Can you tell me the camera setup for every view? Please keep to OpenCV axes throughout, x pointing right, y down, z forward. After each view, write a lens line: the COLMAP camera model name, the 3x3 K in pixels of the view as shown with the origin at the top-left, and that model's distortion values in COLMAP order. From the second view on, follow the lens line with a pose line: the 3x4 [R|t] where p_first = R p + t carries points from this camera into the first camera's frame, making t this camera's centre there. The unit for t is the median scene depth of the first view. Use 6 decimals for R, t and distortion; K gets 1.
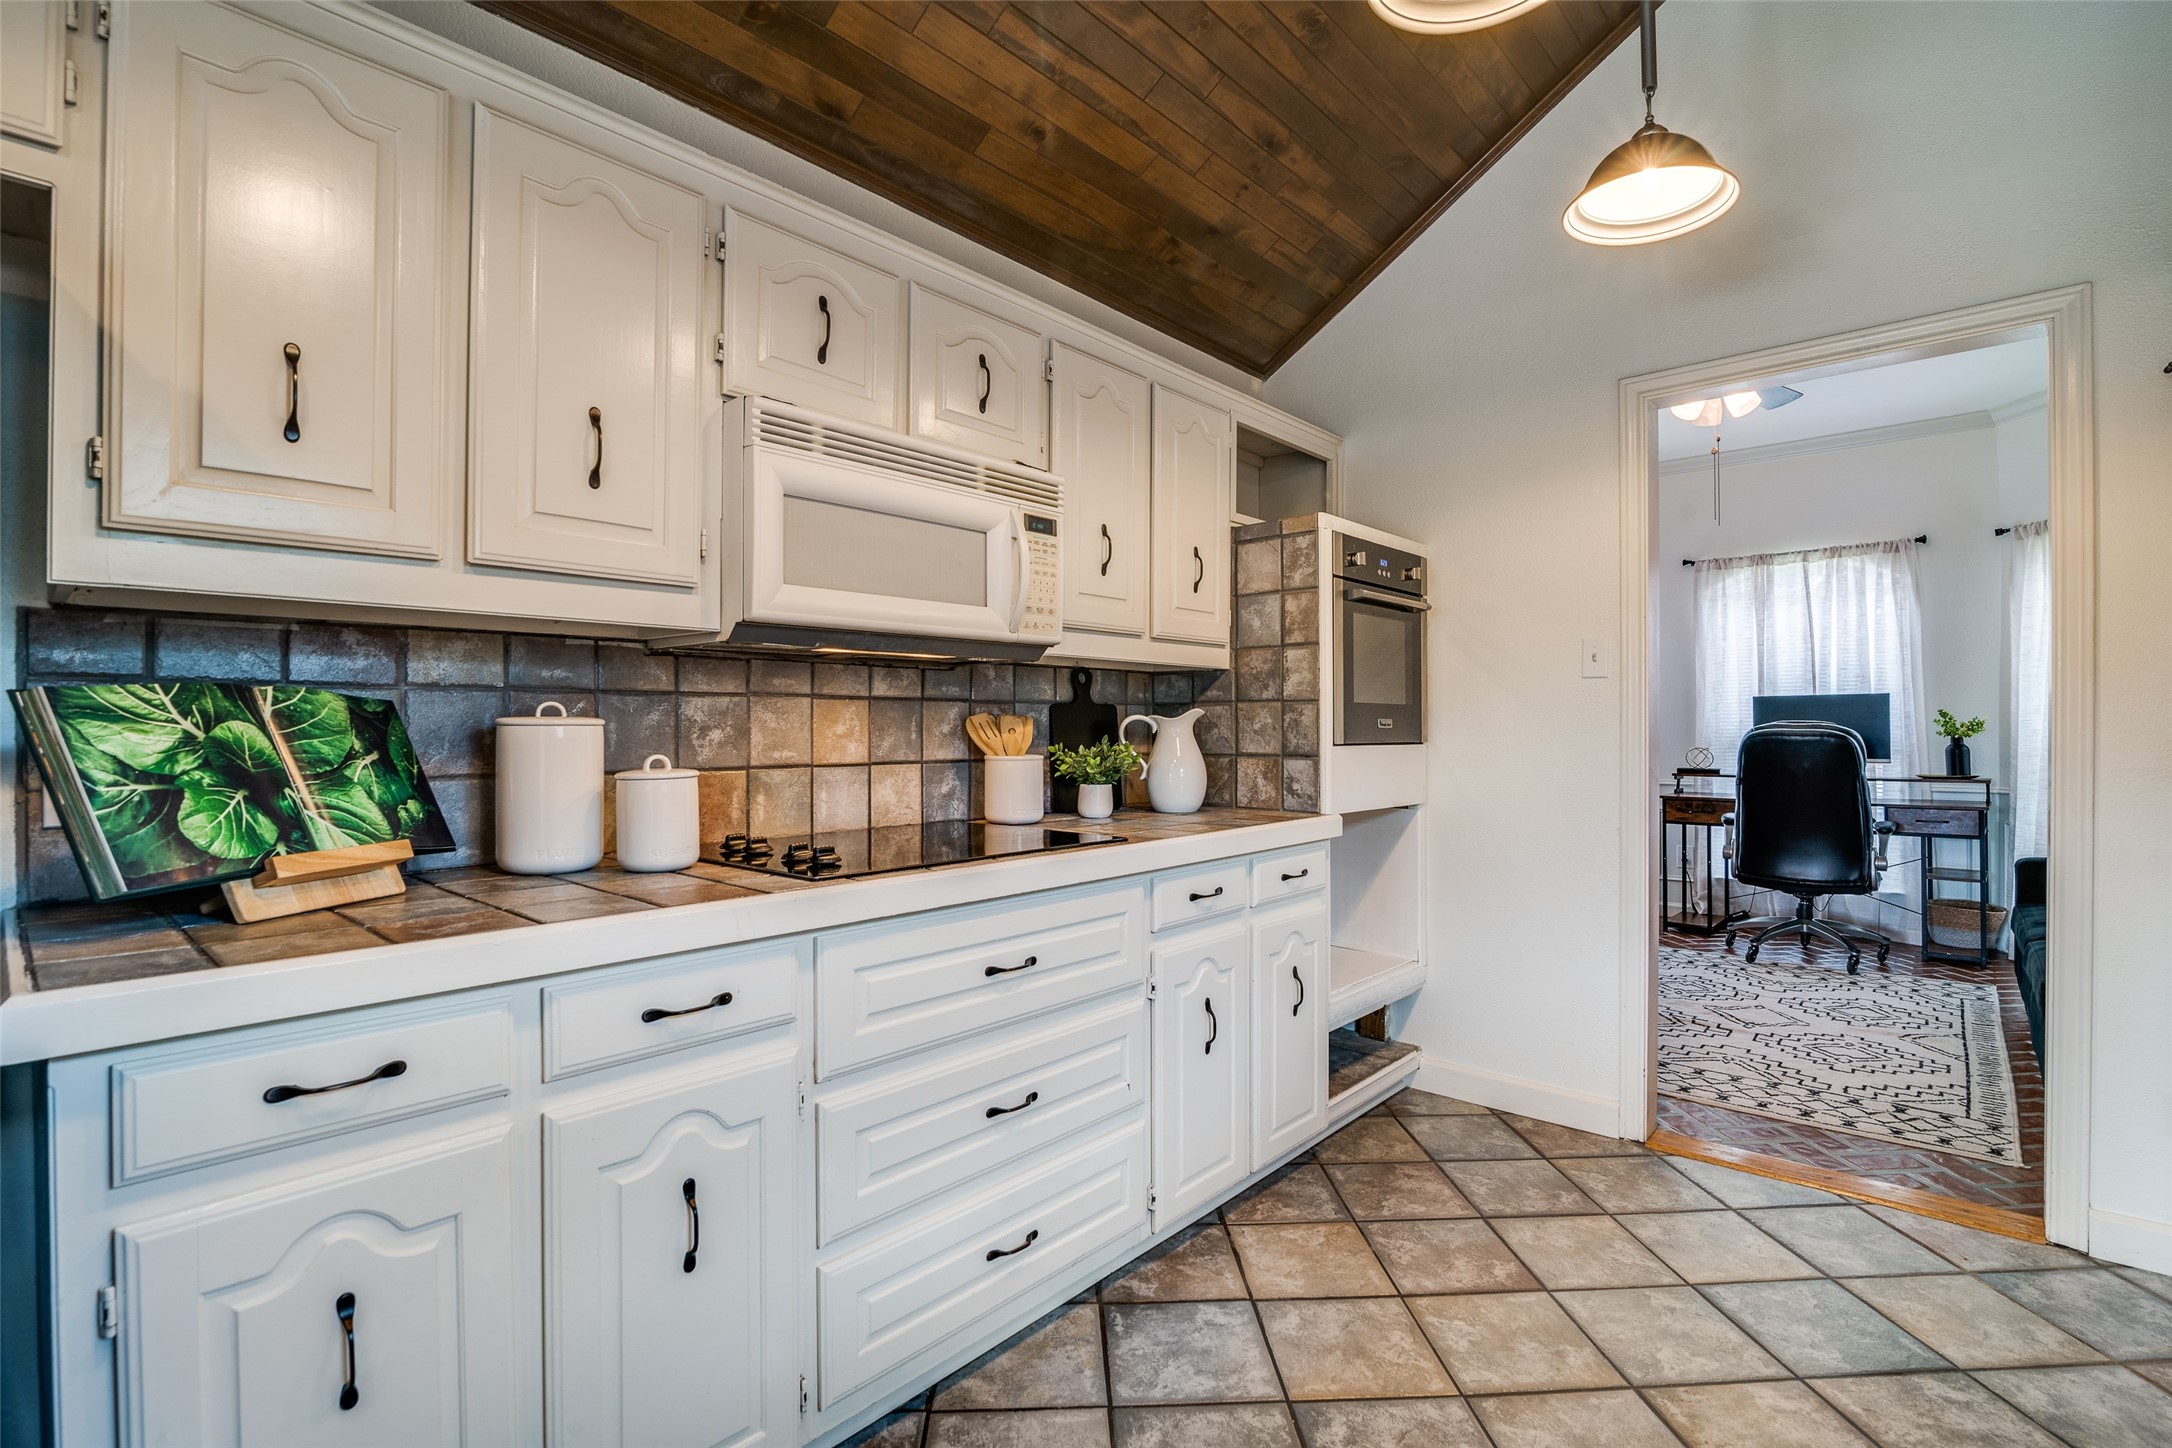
lens RADIAL K [[1000.6, 0, 1090.1], [0, 1000.6, 718.5], [0, 0, 1]] dist [-0.019057, 0.000364]
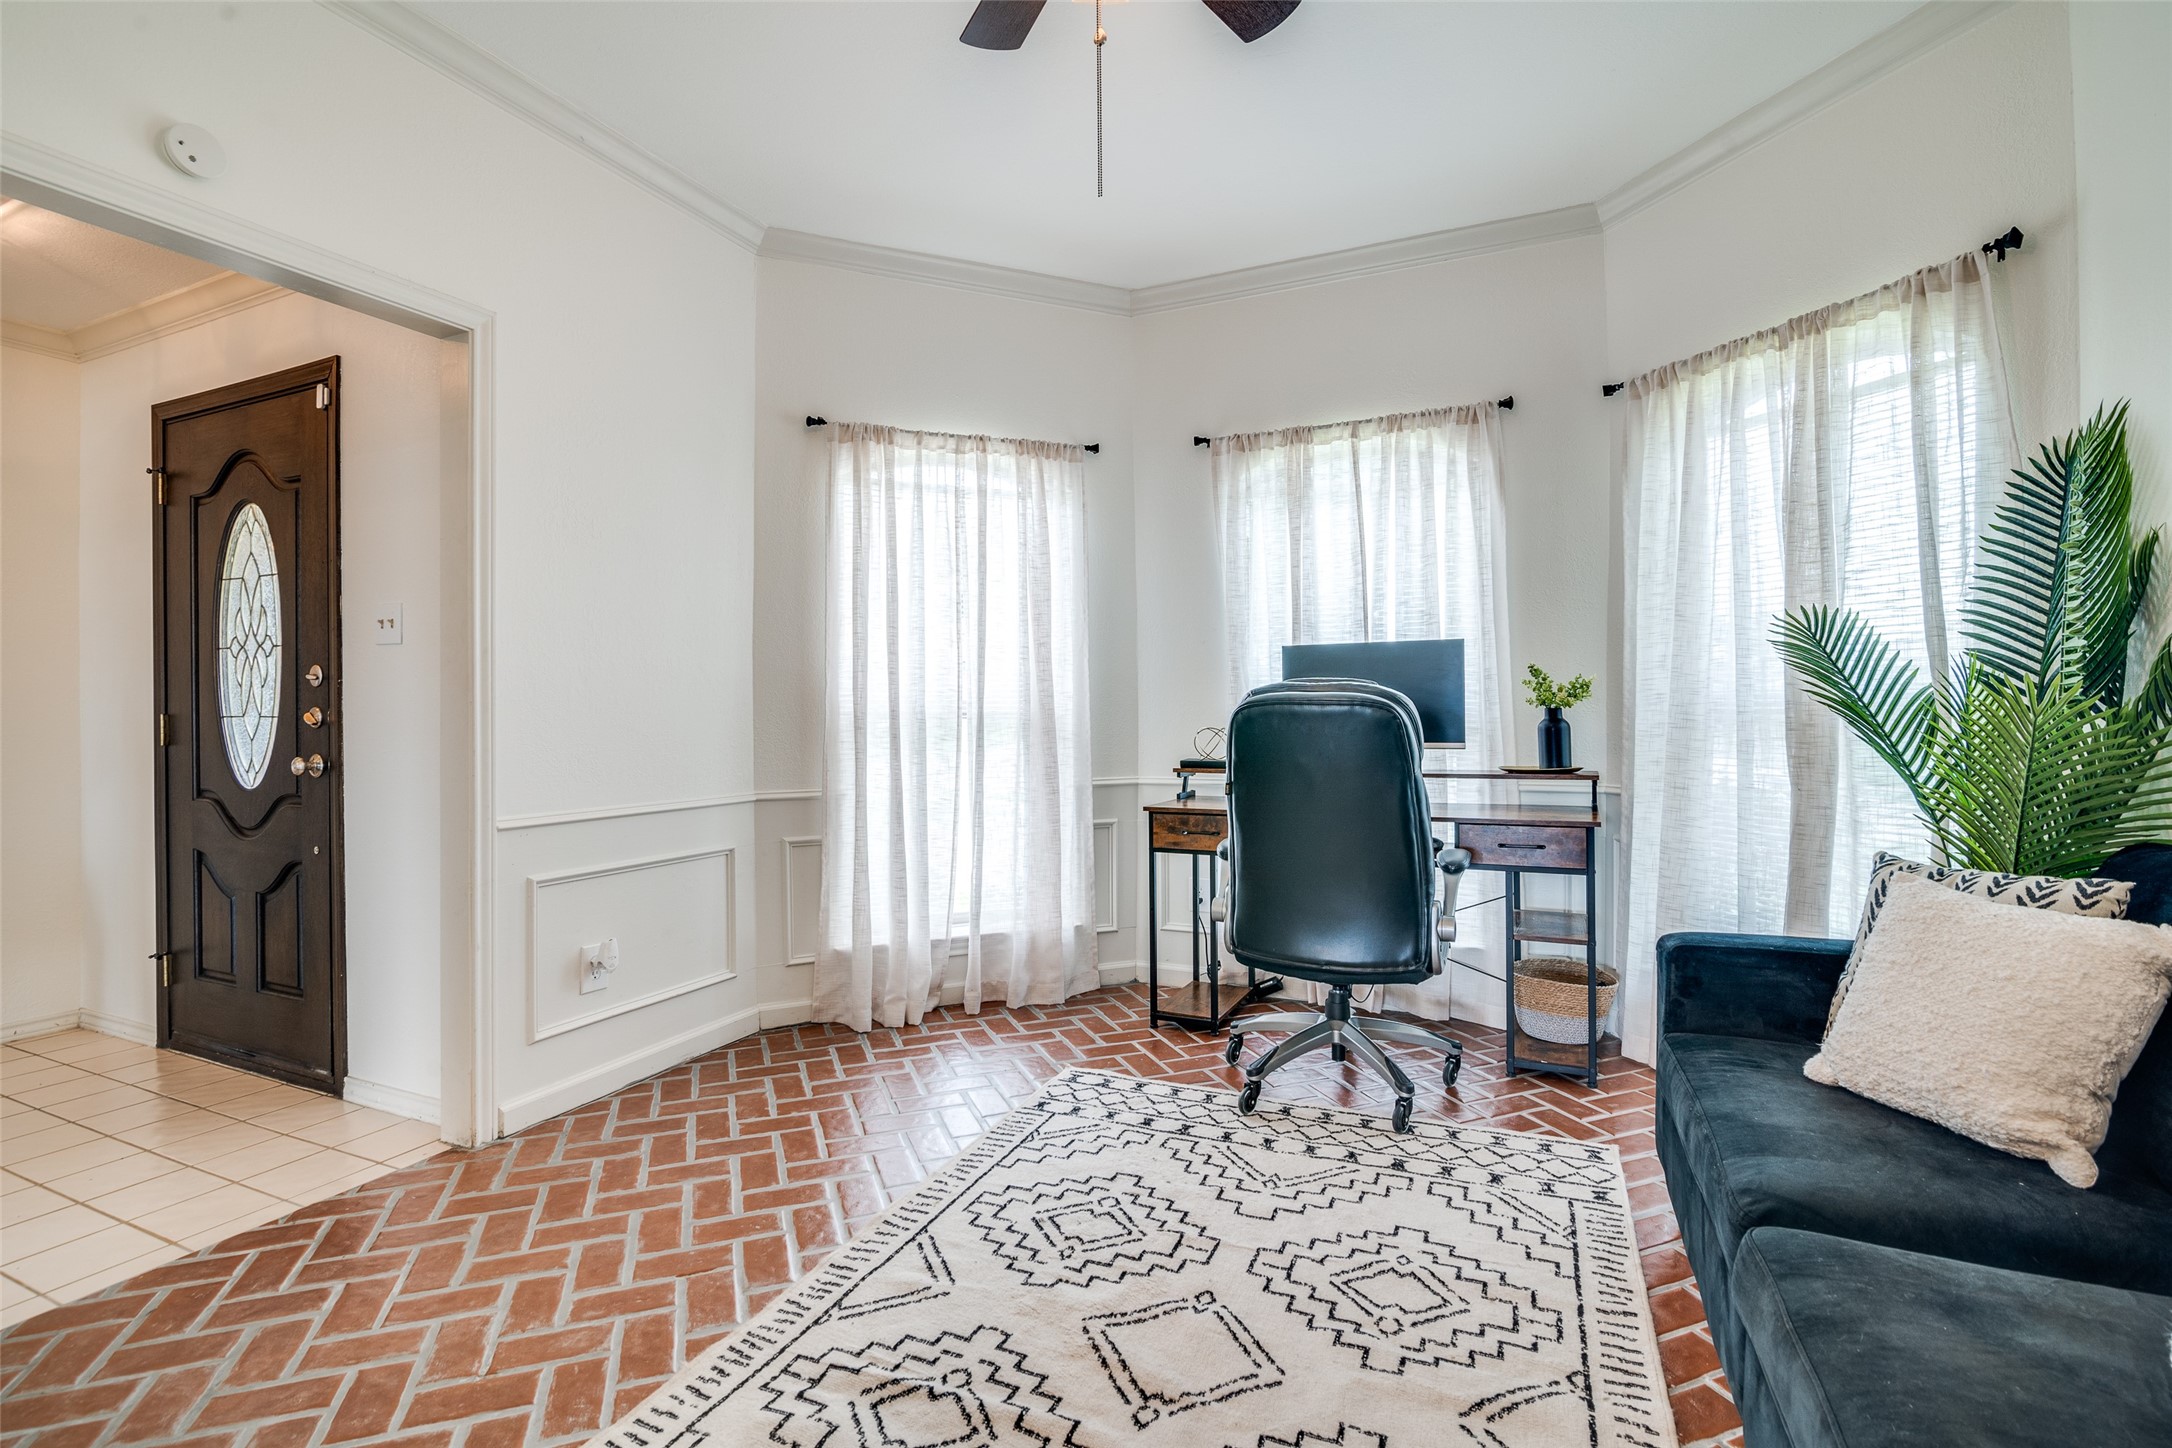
lens RADIAL K [[1000.6, 0, 1090.1], [0, 1000.6, 718.5], [0, 0, 1]] dist [-0.019057, 0.000364]
pose [[0.953132, -0.008606, 0.302433, 0.417356], [0.003647, 0.999850, 0.016955, 0.014709], [-0.302534, -0.015058, 0.953020, 0.498634]]
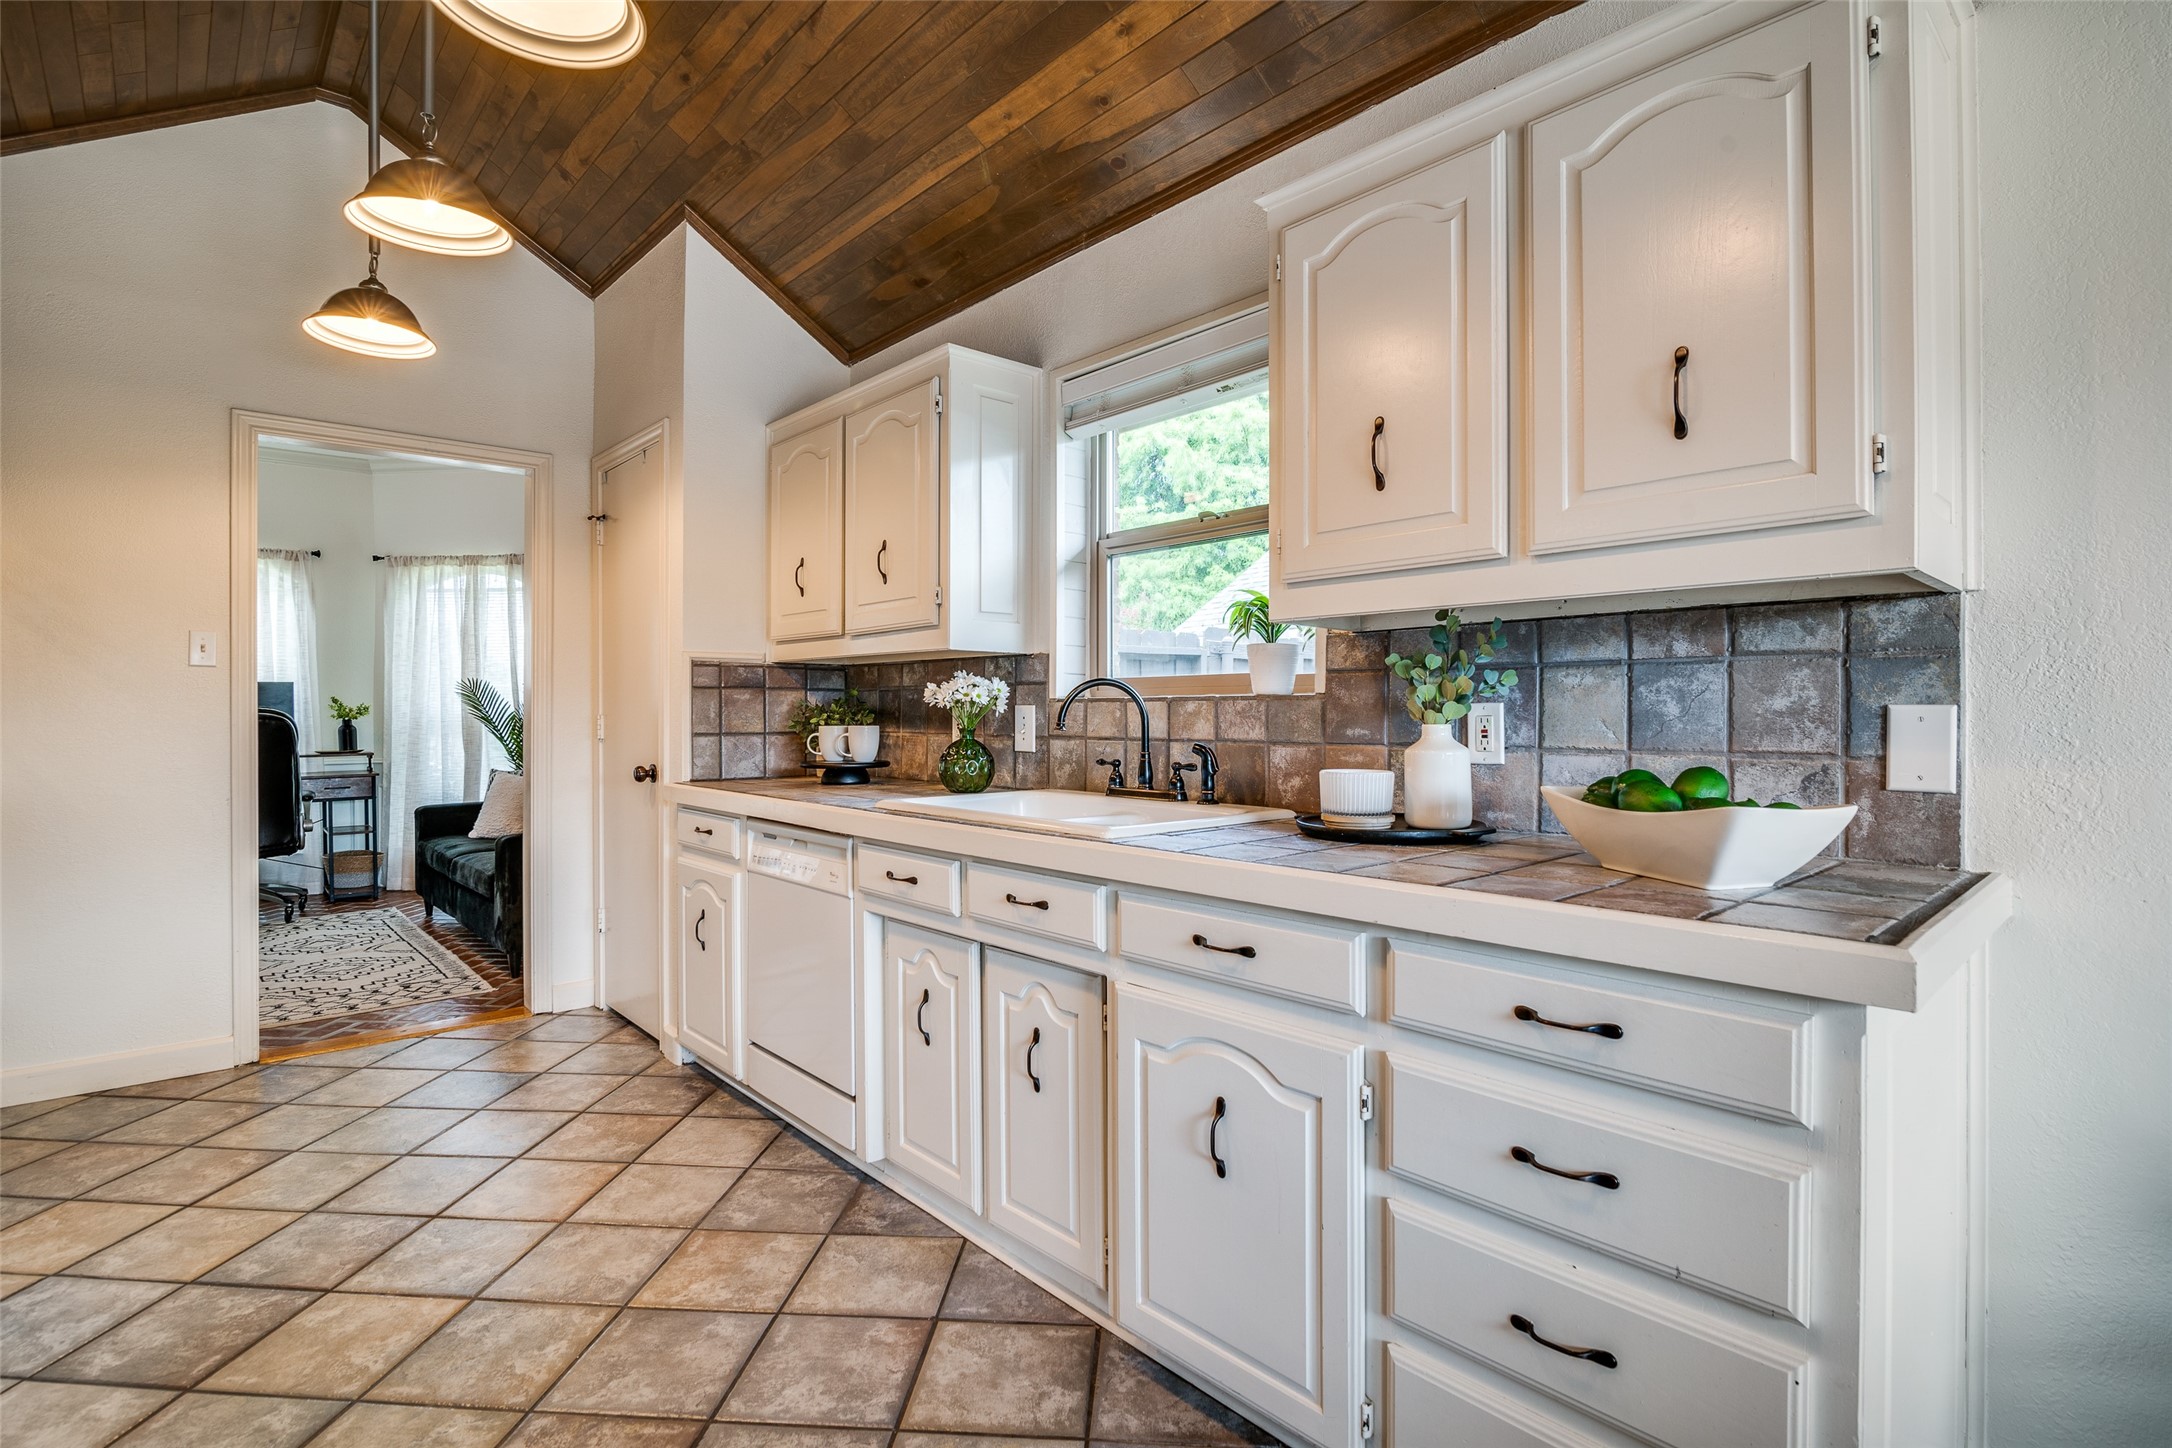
lens RADIAL K [[1038.7, 0, 1097.0], [0, 1038.7, 719.9], [0, 0, 1]] dist [-0.021575, 0.000189]
pose [[0.100836, -0.007797, 0.994873, -0.319273], [-0.008093, 0.999930, 0.008656, 0.000990], [-0.994870, -0.008924, 0.100766, -0.067153]]
